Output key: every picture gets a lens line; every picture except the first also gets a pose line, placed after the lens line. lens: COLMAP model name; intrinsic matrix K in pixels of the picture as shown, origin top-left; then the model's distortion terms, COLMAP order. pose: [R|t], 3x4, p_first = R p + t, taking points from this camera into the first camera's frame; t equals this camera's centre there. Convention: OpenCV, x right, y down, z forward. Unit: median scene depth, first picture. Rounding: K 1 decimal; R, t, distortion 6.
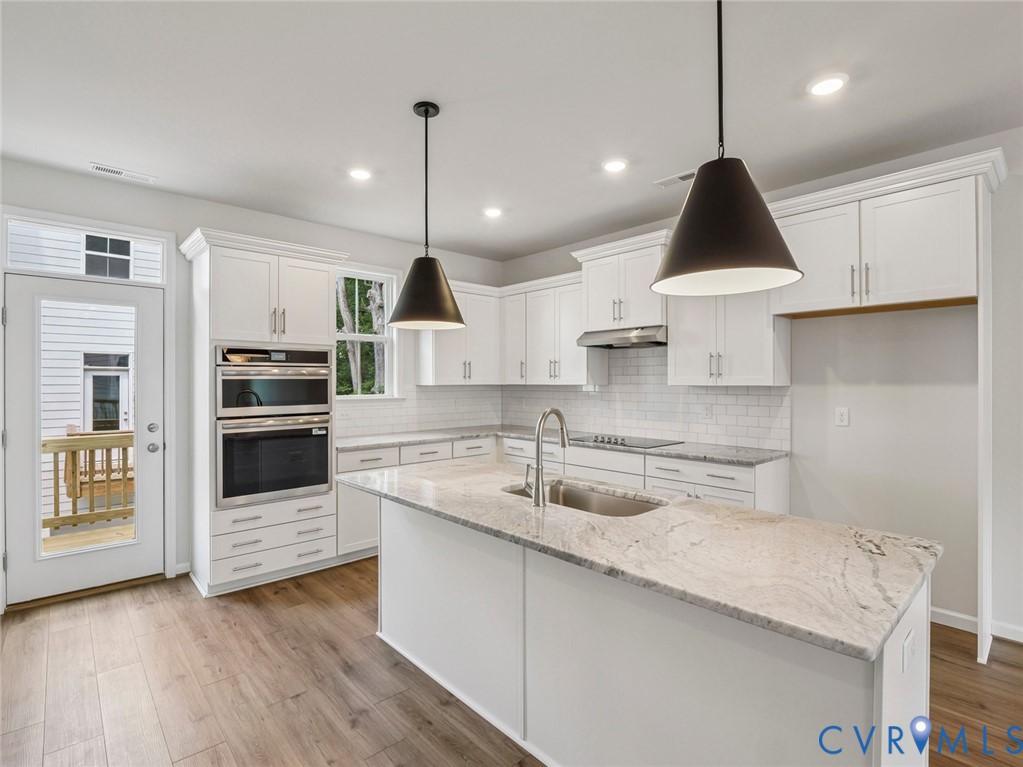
lens RADIAL K [[501.7, 0, 510.5], [0, 501.7, 380.2], [0, 0, 1]] dist [-0.012910, -0.000504]
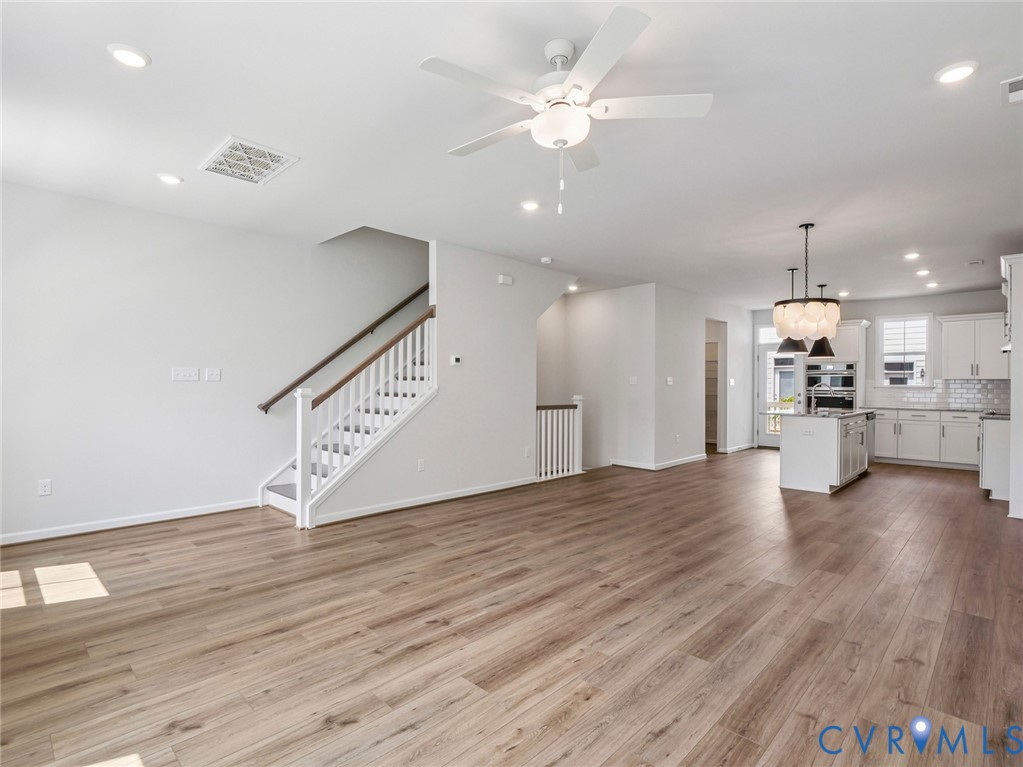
lens RADIAL K [[527.0, 0, 511.5], [0, 527.0, 383.5], [0, 0, 1]] dist [-0.006508, -0.002130]
pose [[0.064199, 0.000280, -0.997937, 2.050130], [-0.002634, 0.999997, 0.000111, 0.037458], [0.997934, 0.002622, 0.064199, -0.761224]]
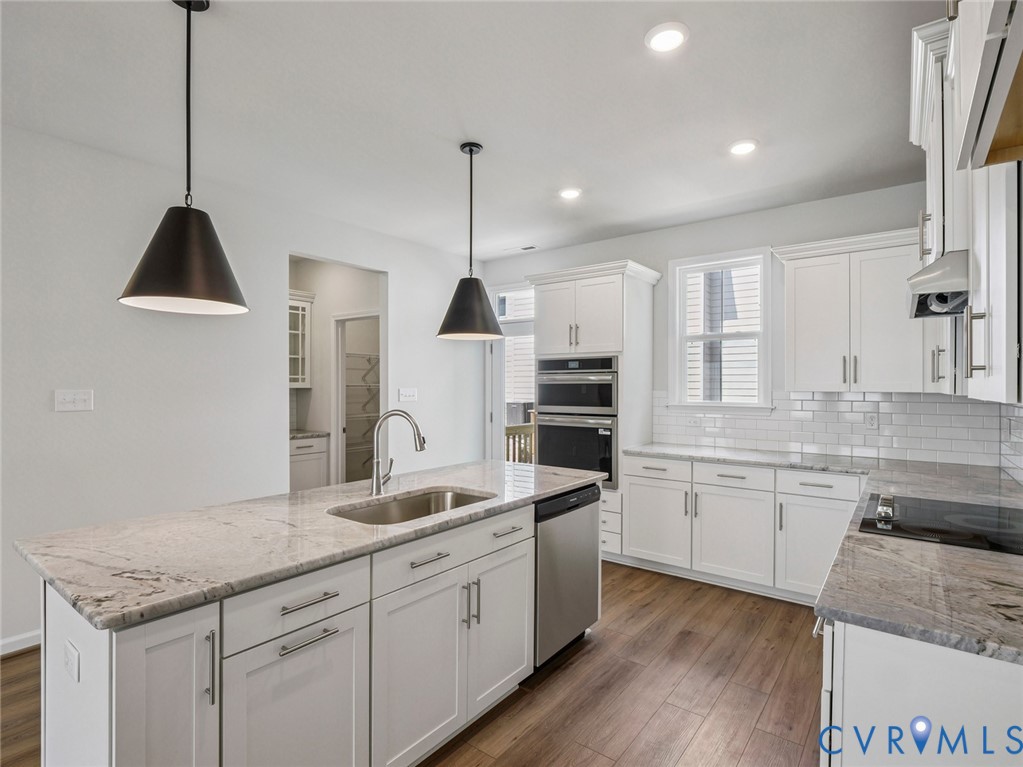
lens RADIAL K [[518.6, 0, 501.5], [0, 518.6, 384.9], [0, 0, 1]] dist [-0.009892, 0.000054]
pose [[0.166275, -0.000623, -0.986079, 0.721032], [-0.002175, 0.999997, -0.000998, 0.002101], [0.986077, 0.002311, 0.166273, 0.619242]]
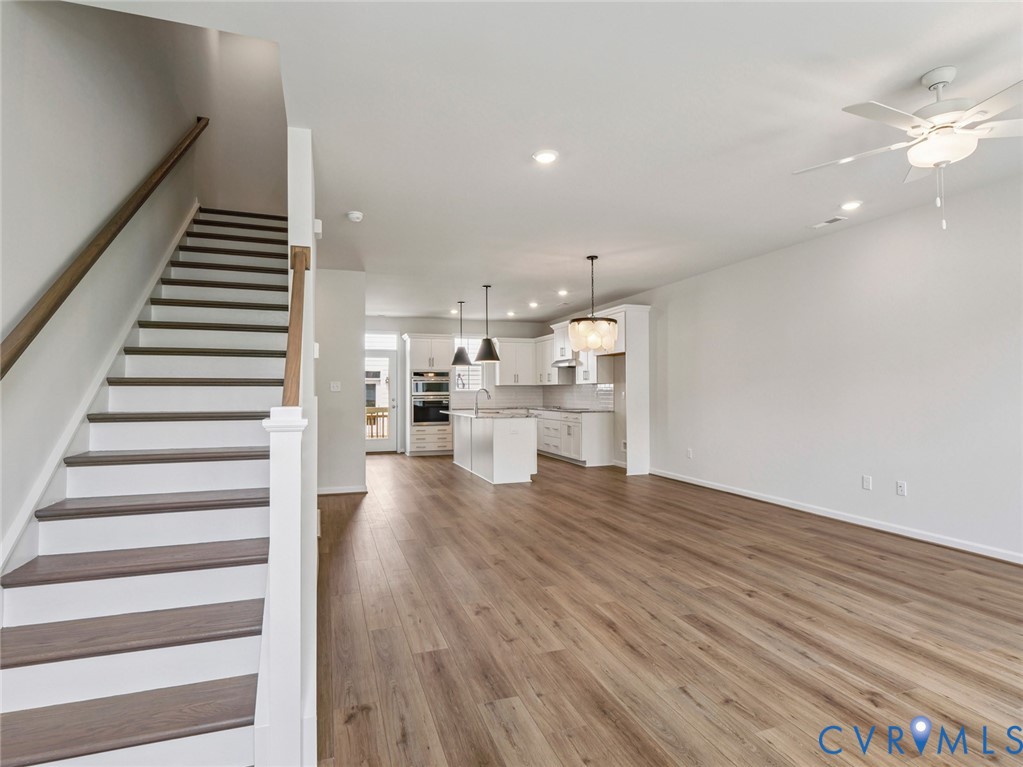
lens RADIAL K [[527.0, 0, 511.5], [0, 527.0, 383.5], [0, 0, 1]] dist [-0.006508, -0.002130]
pose [[0.922410, -0.007580, -0.386138, 1.093298], [0.004181, 0.999945, -0.009642, 0.033076], [0.386190, 0.007280, 0.922391, -1.555604]]
